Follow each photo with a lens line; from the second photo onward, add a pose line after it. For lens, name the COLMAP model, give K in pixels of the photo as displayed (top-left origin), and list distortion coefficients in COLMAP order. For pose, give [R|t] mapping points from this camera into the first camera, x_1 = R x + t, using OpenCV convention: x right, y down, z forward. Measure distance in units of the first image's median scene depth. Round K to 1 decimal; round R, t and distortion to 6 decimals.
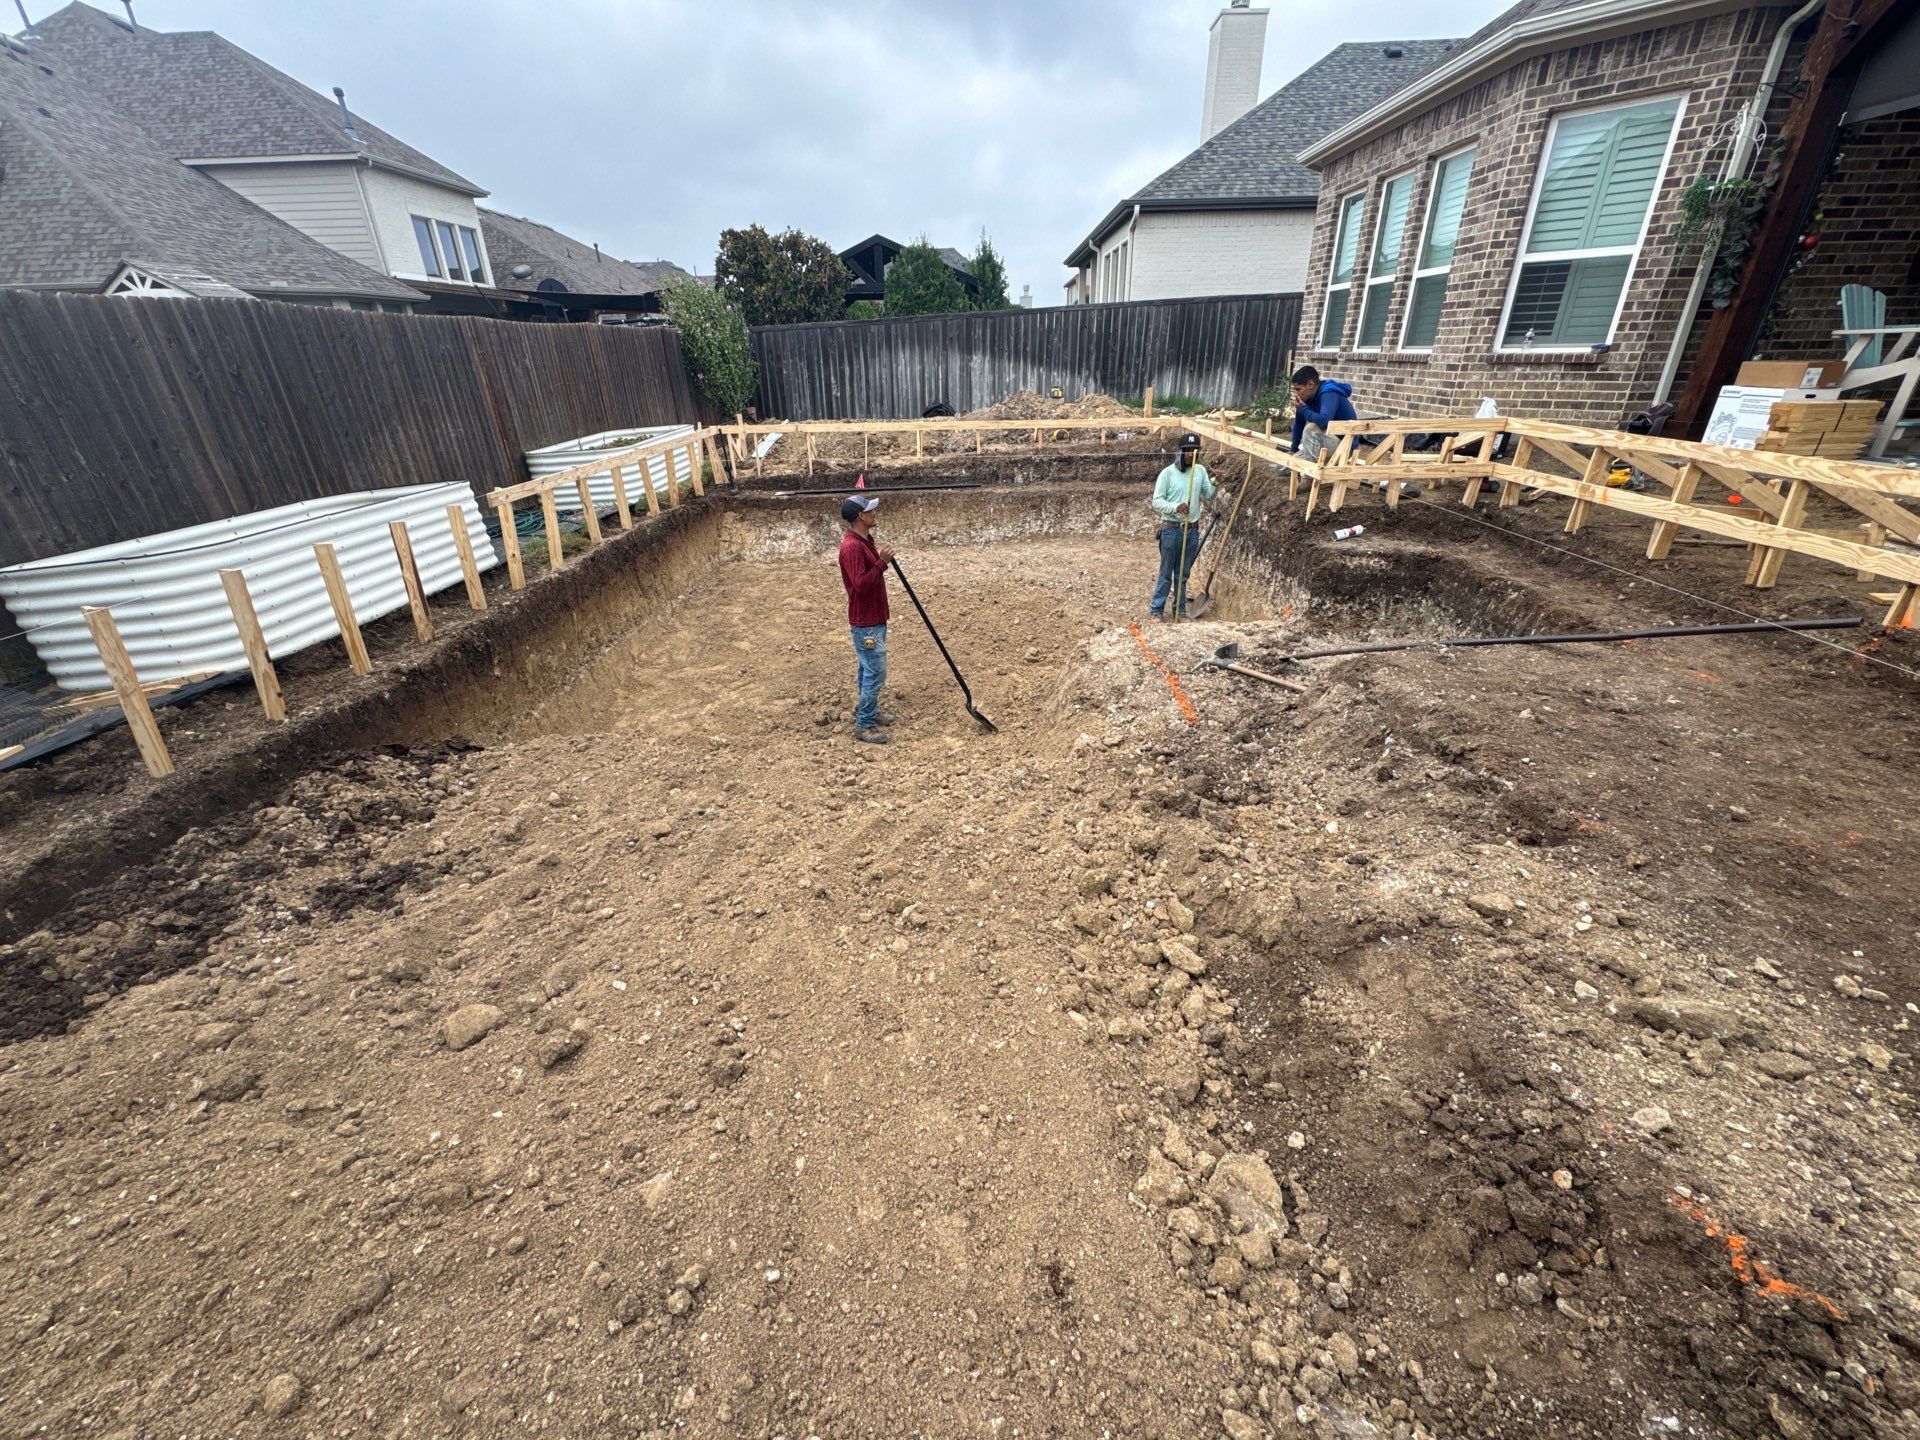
lens RADIAL K [[766.8, 0, 960.0], [0, 766.8, 720.0], [0, 0, 1]] dist [0.001467, -0.000016]
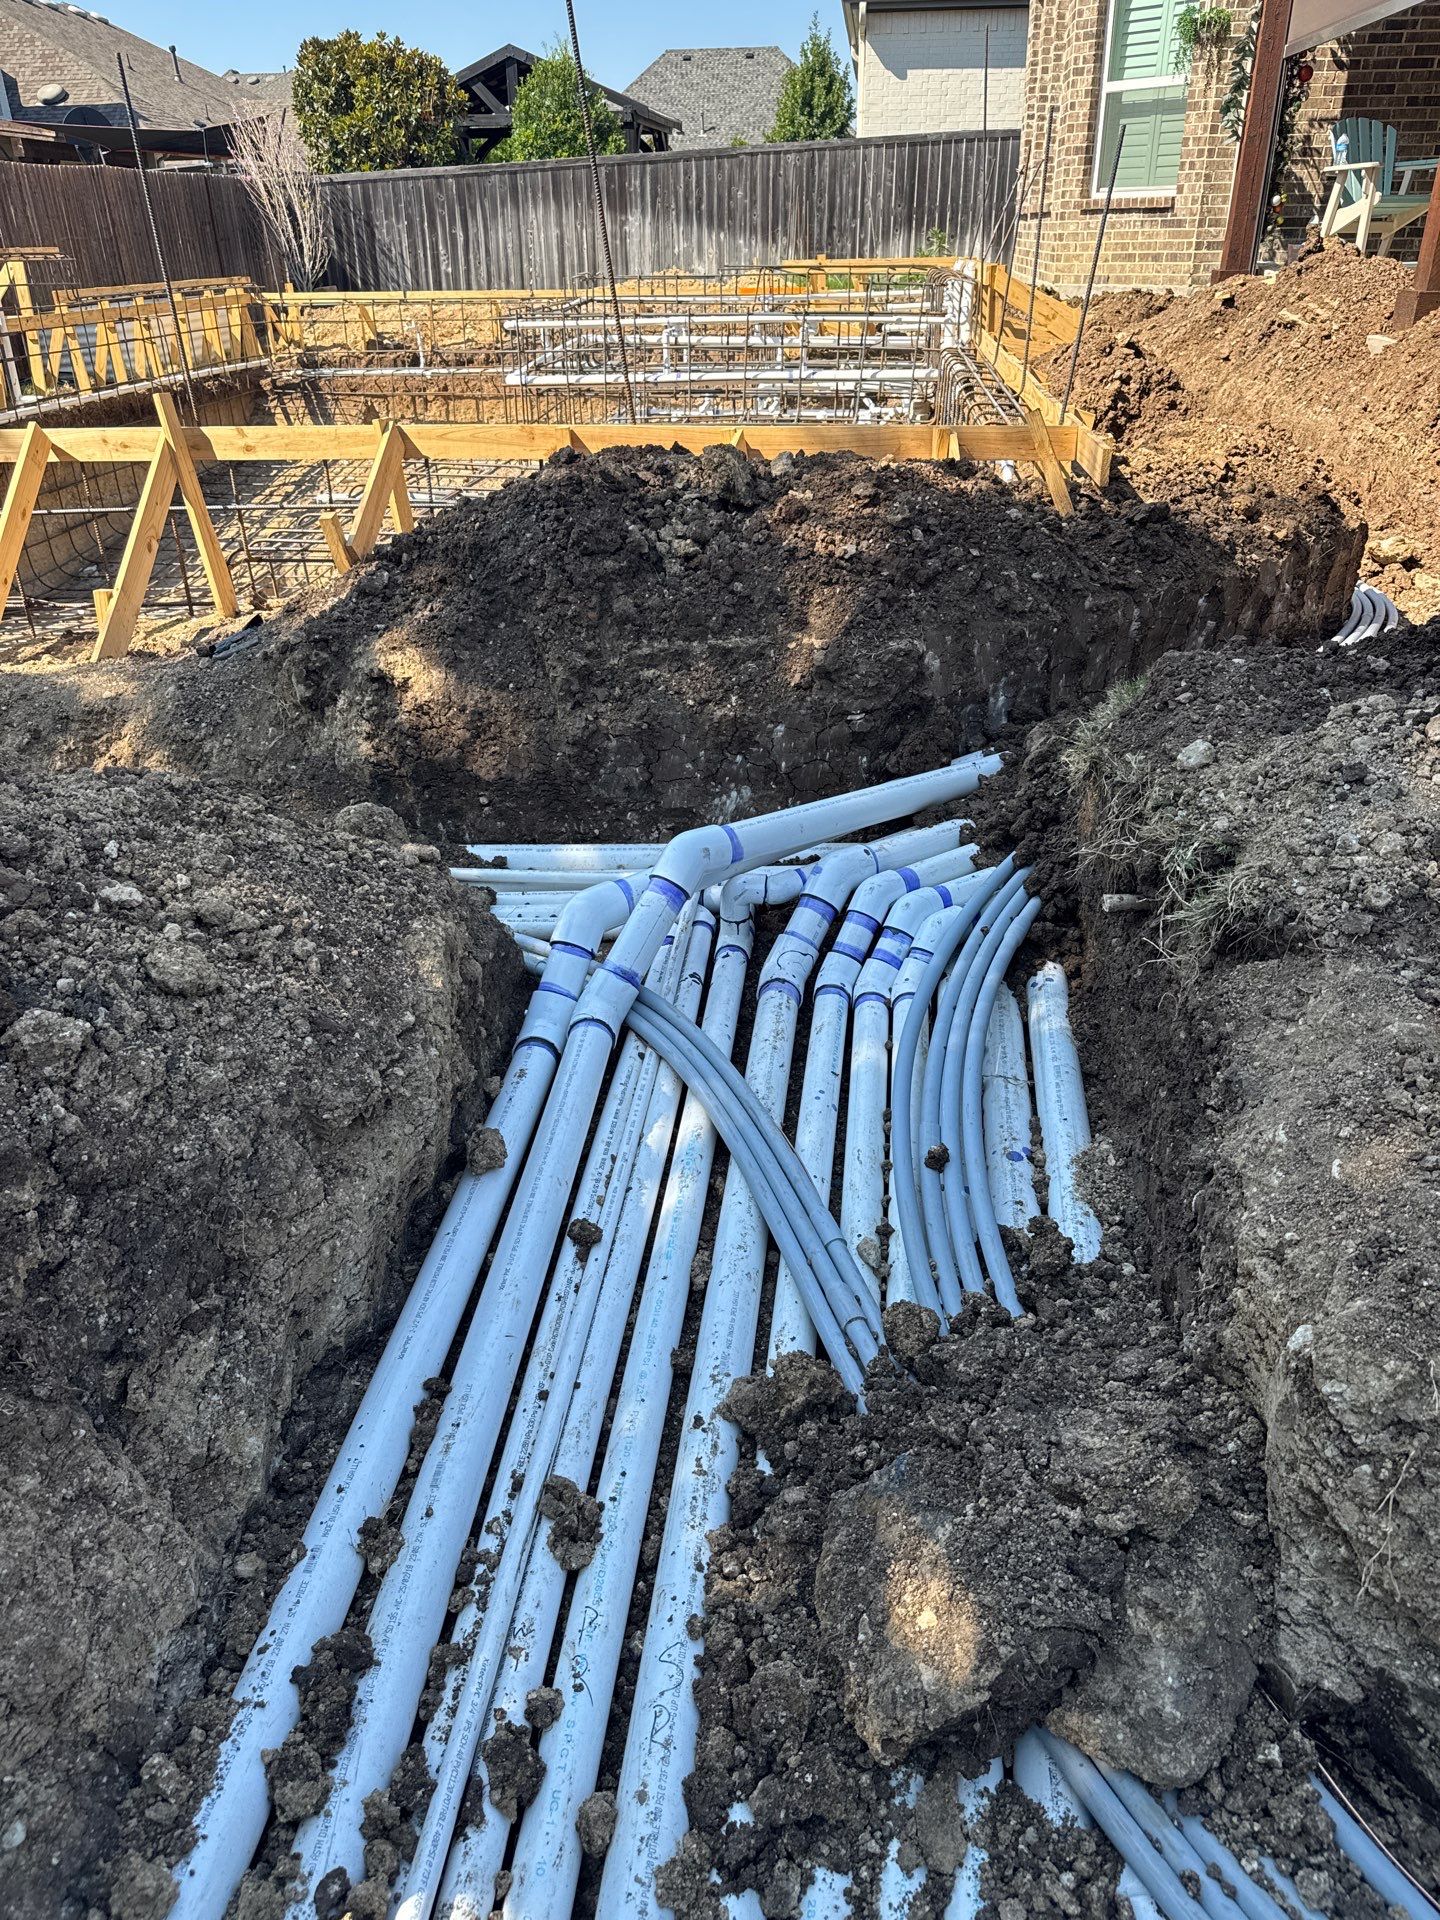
lens RADIAL K [[1344.7, 0, 720.0], [0, 1344.7, 960.0], [0, 0, 1]] dist [0.003149, -0.002630]
pose [[0.997304, 0.037707, -0.062957, 0.412761], [-0.034744, 0.998266, 0.047515, 0.333050], [0.064640, -0.045199, 0.996885, -0.599841]]
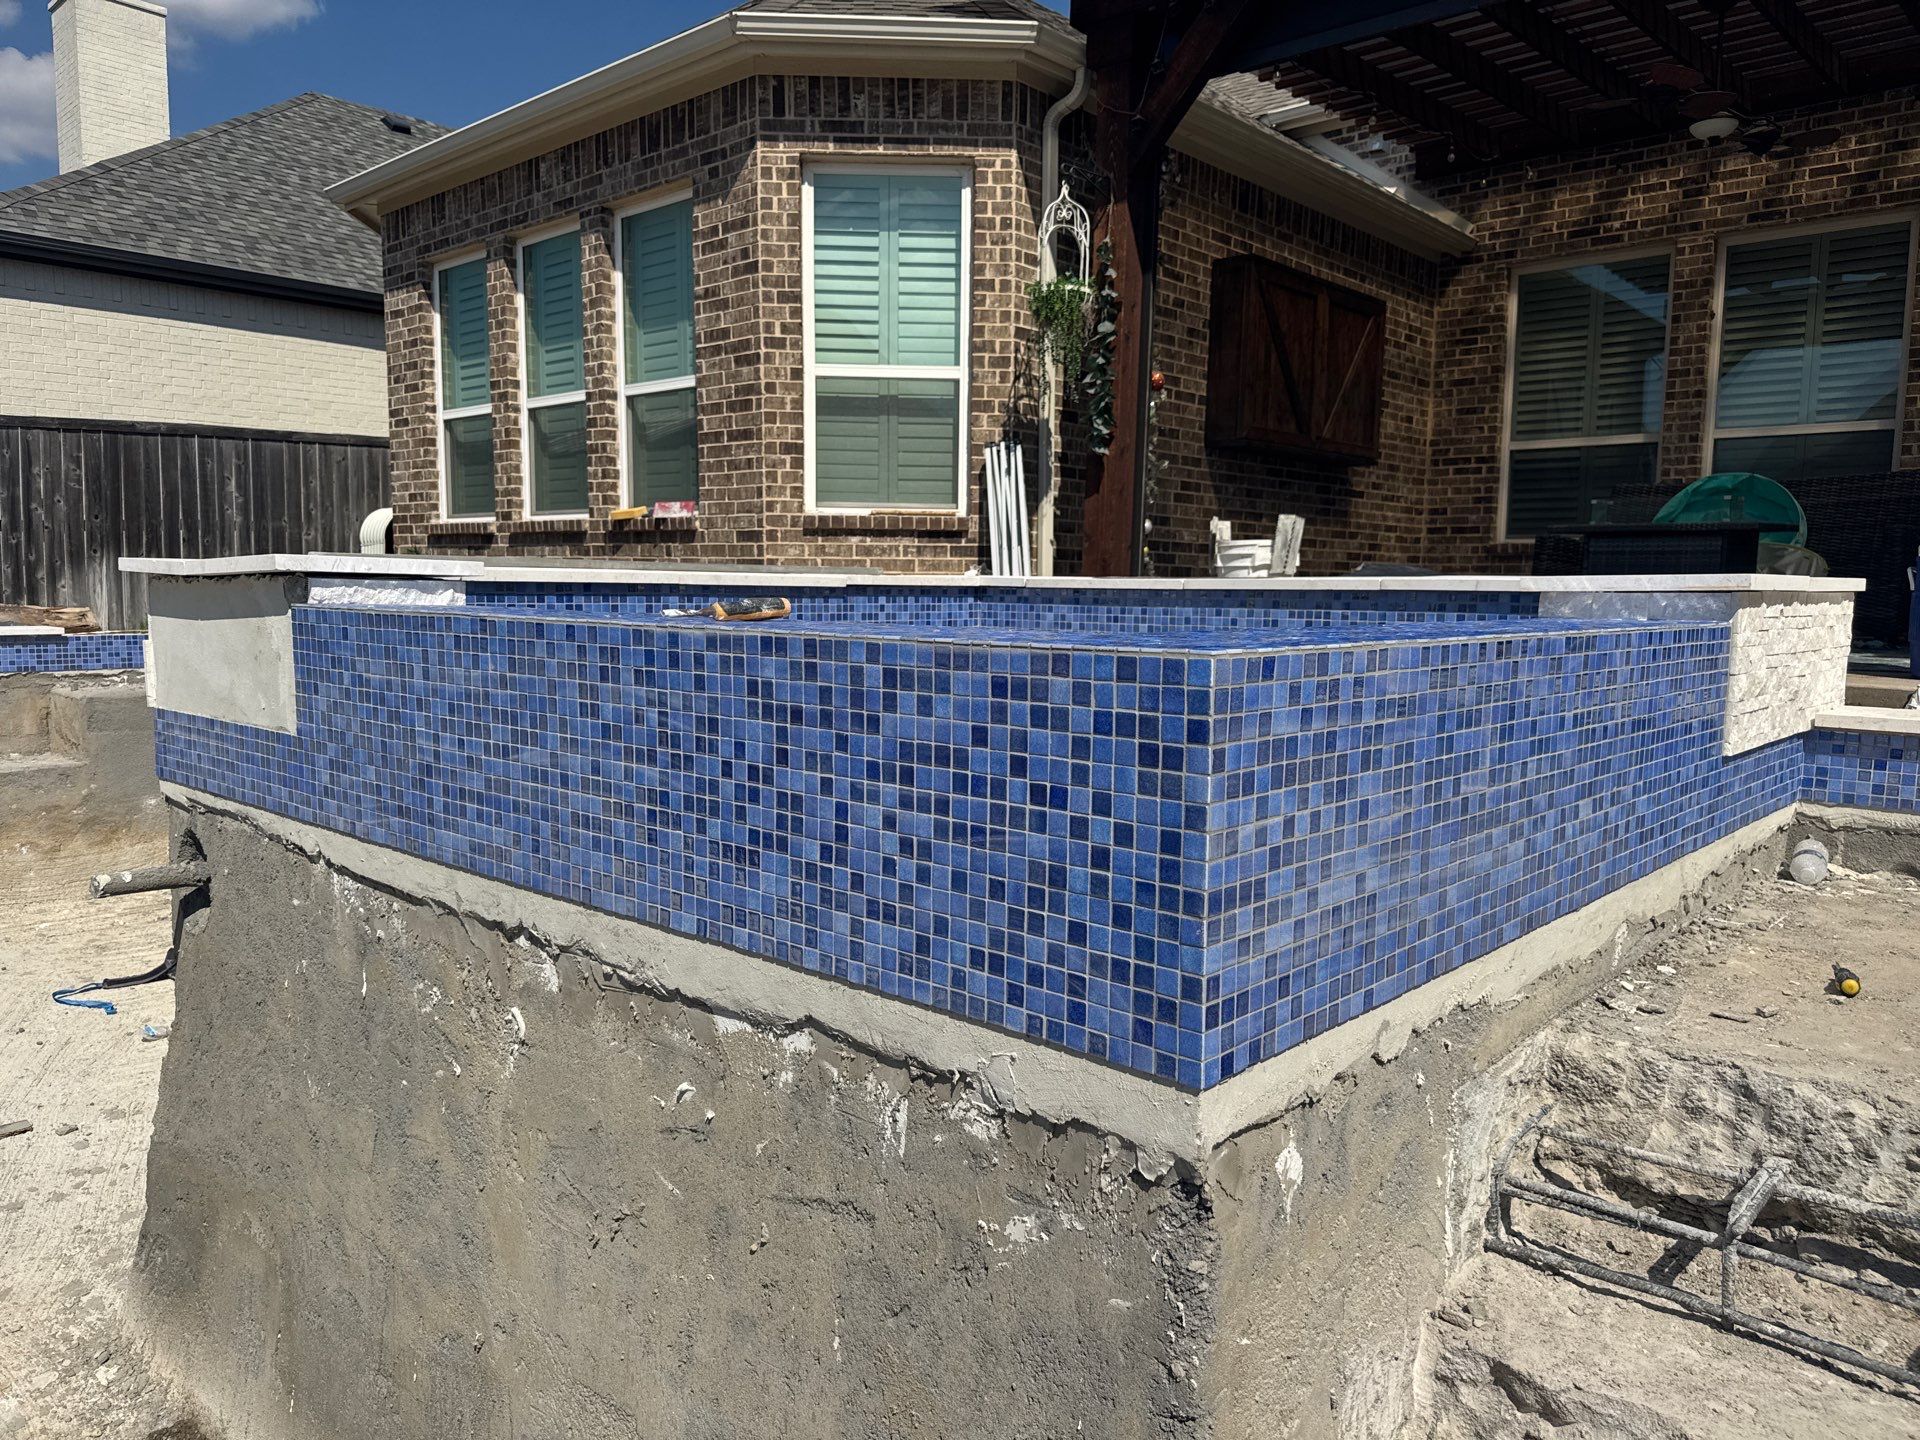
lens RADIAL K [[1344.7, 0, 960.0], [0, 1344.7, 720.0], [0, 0, 1]] dist [0.003149, -0.002630]
pose [[0.660391, -0.062356, 0.748328, 0.012097], [0.309373, 0.930634, -0.195471, -0.107112], [-0.684231, 0.360600, 0.633873, 0.350468]]
